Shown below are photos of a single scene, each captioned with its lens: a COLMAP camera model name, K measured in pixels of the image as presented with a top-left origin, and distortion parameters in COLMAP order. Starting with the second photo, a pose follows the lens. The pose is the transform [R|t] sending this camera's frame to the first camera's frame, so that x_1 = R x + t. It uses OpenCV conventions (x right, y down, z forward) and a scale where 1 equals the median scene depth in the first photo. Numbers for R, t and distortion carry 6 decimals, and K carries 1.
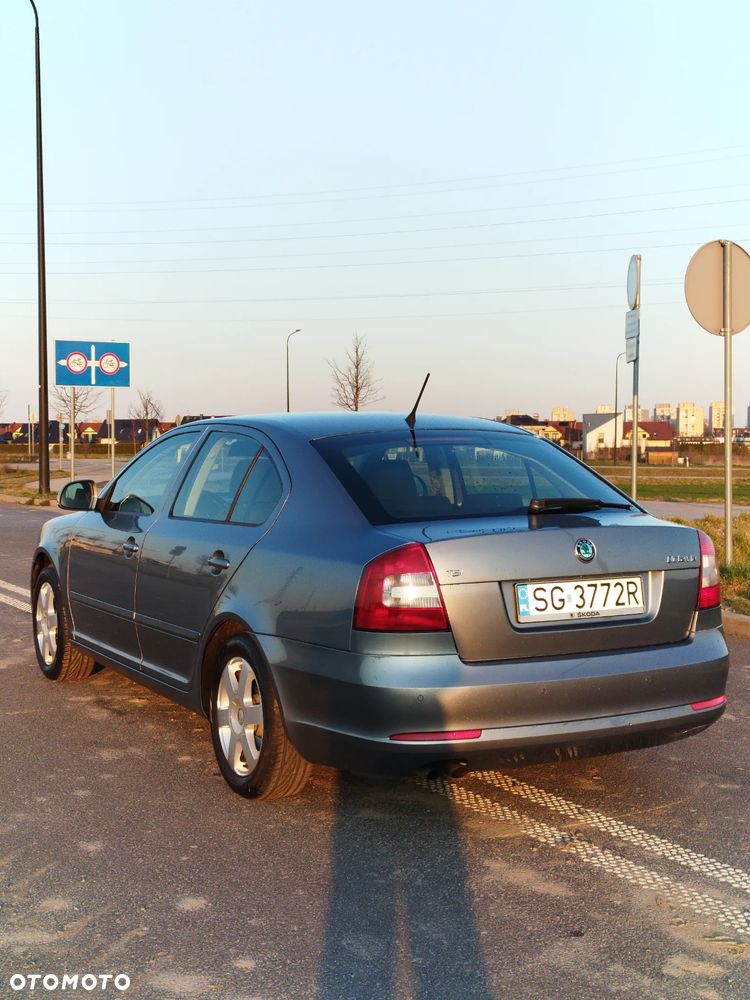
lens RADIAL K [[1411.4, 0, 375.0], [0, 1411.4, 500.0], [0, 0, 1]] dist [0.027993, -0.157528]
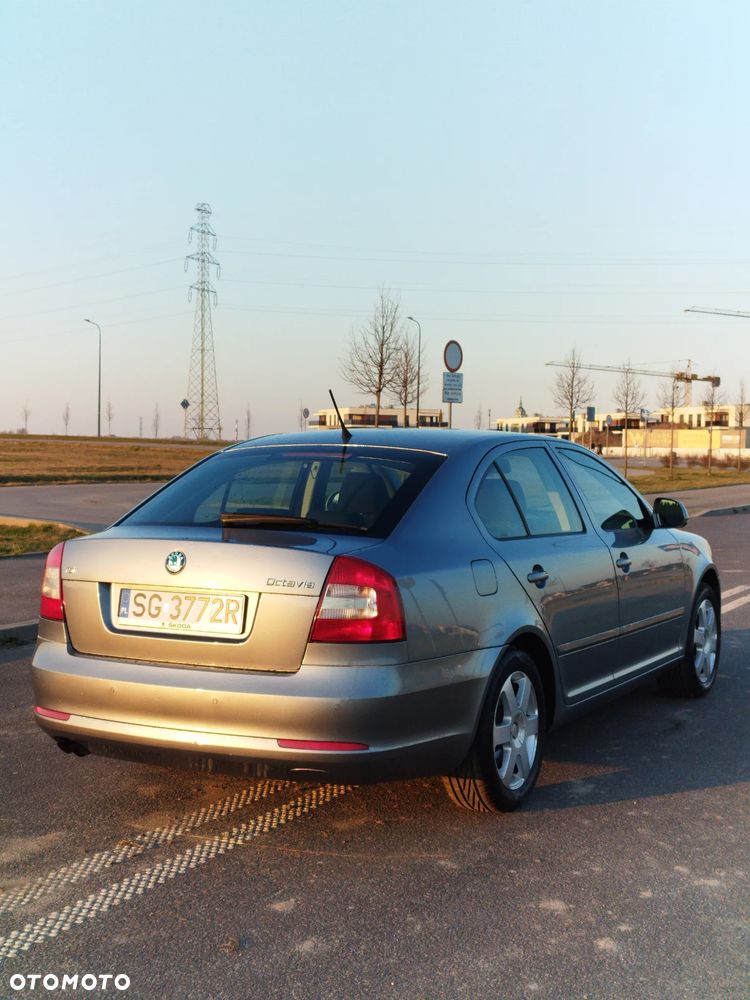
lens RADIAL K [[1428.1, 0, 375.0], [0, 1428.1, 500.0], [0, 0, 1]] dist [0.005473, -0.044294]
pose [[0.569527, 0.040064, -0.820995, 1.047823], [-0.057702, 0.998296, 0.008688, -0.025441], [0.819945, 0.042425, 0.570869, 0.520353]]
